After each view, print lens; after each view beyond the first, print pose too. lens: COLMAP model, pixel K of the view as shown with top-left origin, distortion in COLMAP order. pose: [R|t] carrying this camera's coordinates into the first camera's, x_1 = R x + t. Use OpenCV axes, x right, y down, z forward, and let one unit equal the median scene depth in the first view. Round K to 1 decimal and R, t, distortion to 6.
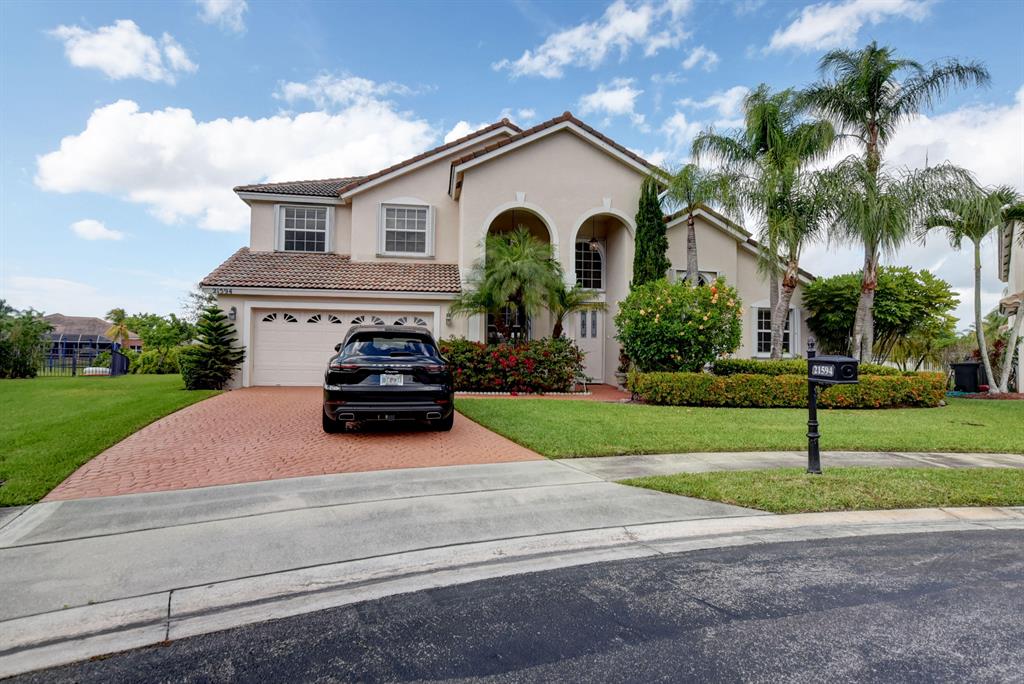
lens RADIAL K [[527.5, 0, 512.0], [0, 527.5, 352.3], [0, 0, 1]] dist [-0.031372, -0.000194]
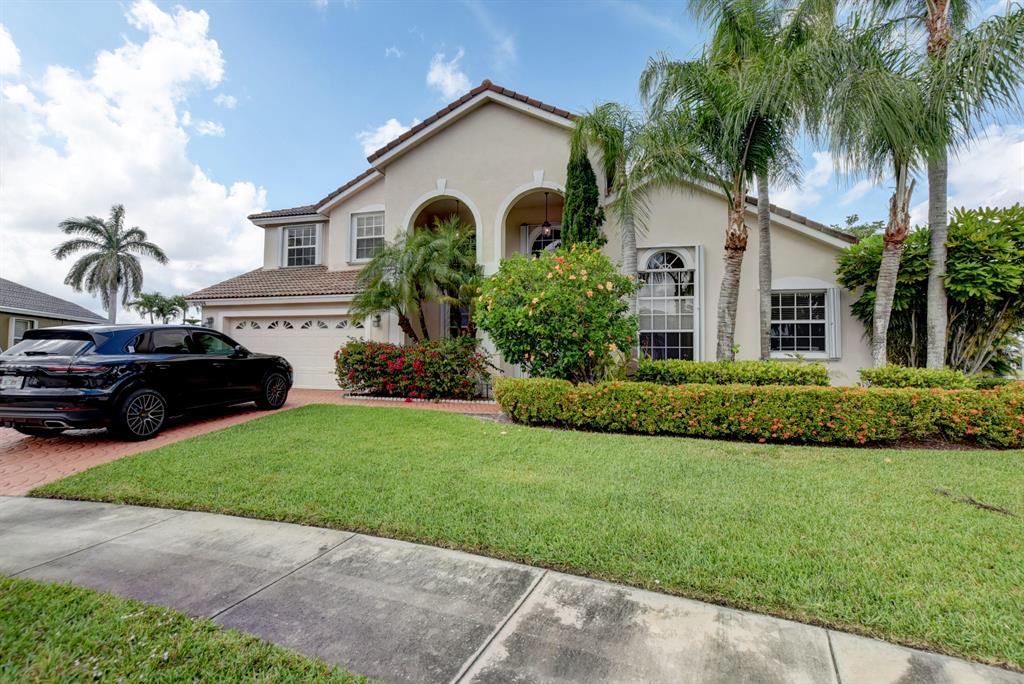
lens RADIAL K [[458.4, 0, 513.3], [0, 458.4, 347.8], [0, 0, 1]] dist [-0.026136, 0.000852]
pose [[0.922793, -0.016277, -0.384953, 0.430681], [0.006161, 0.999603, -0.027499, 0.010960], [0.385248, 0.023004, 0.922526, 0.322249]]
